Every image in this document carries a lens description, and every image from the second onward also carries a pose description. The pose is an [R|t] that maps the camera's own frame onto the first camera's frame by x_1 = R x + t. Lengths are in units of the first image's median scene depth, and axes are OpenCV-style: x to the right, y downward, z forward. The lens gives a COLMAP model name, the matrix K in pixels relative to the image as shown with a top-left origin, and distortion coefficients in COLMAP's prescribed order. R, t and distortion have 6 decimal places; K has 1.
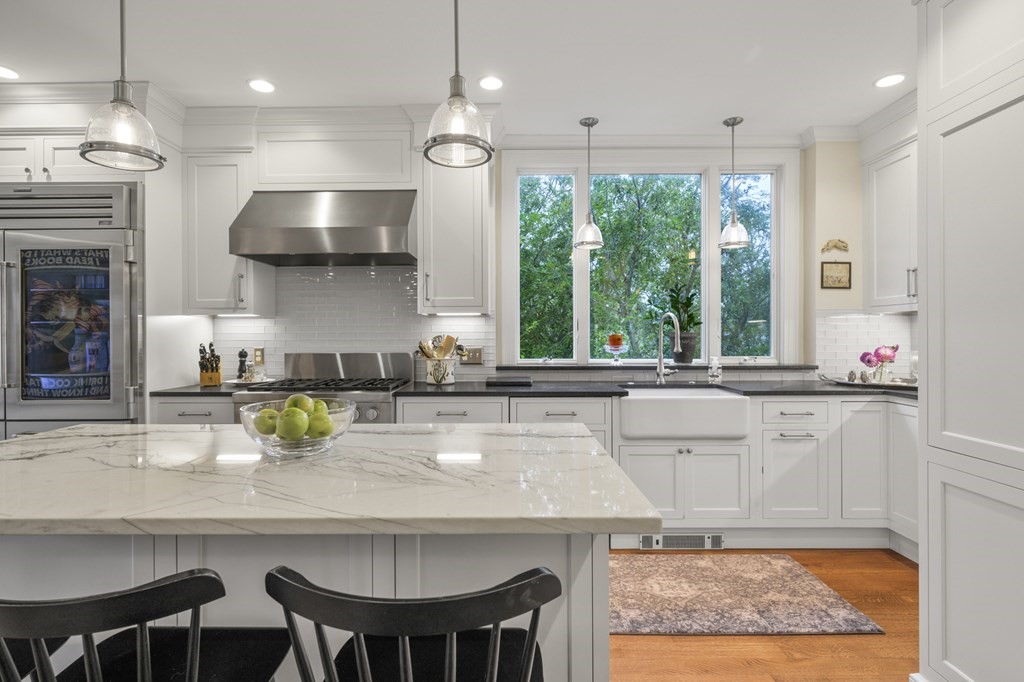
lens RADIAL K [[503.4, 0, 513.3], [0, 503.4, 337.0], [0, 0, 1]] dist [-0.001976, -0.000700]
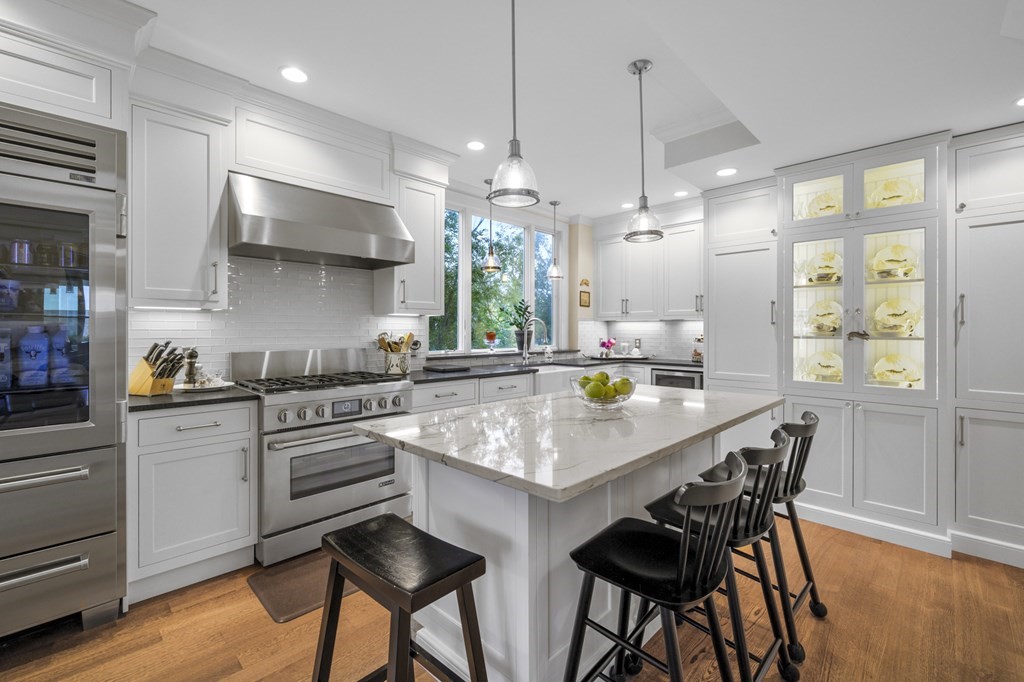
lens RADIAL K [[438.6, 0, 531.1], [0, 438.6, 330.5], [0, 0, 1]] dist [-0.000476, -0.000155]
pose [[0.678739, 0.003556, 0.734371, -0.719342], [-0.002124, 0.999994, -0.002880, -0.006027], [-0.734377, 0.000395, 0.678742, 0.084119]]
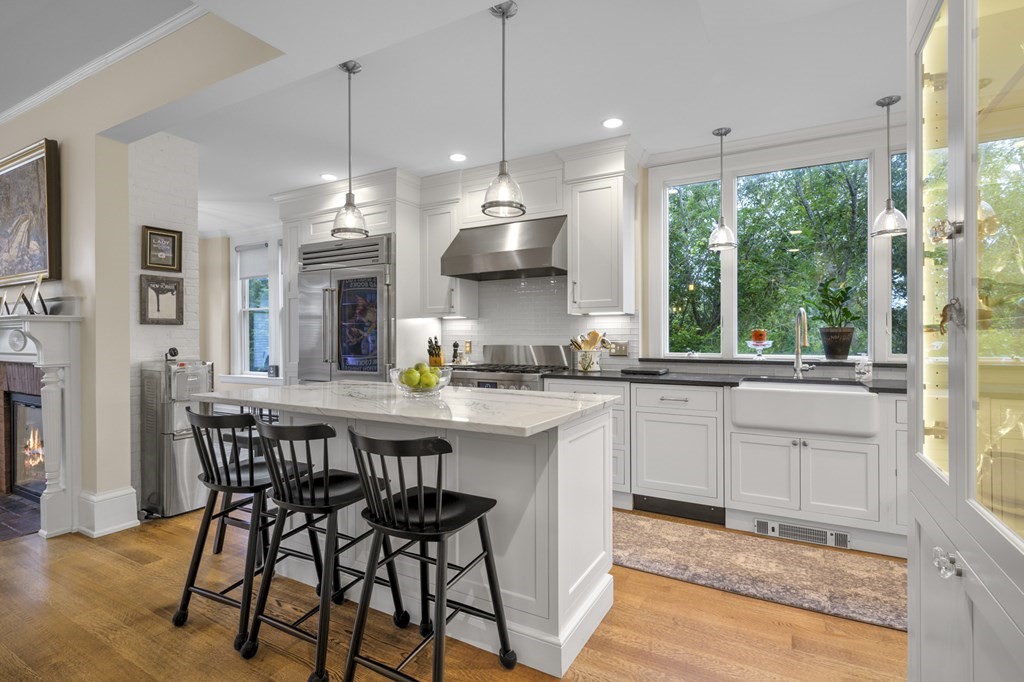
lens RADIAL K [[503.4, 0, 518.0], [0, 503.4, 335.0], [0, 0, 1]] dist [-0.001976, -0.000700]
pose [[0.875583, 0.000560, -0.483067, 0.306318], [-0.002055, 0.999995, -0.002564, 0.009729], [0.483063, 0.003237, 0.875580, -0.154750]]
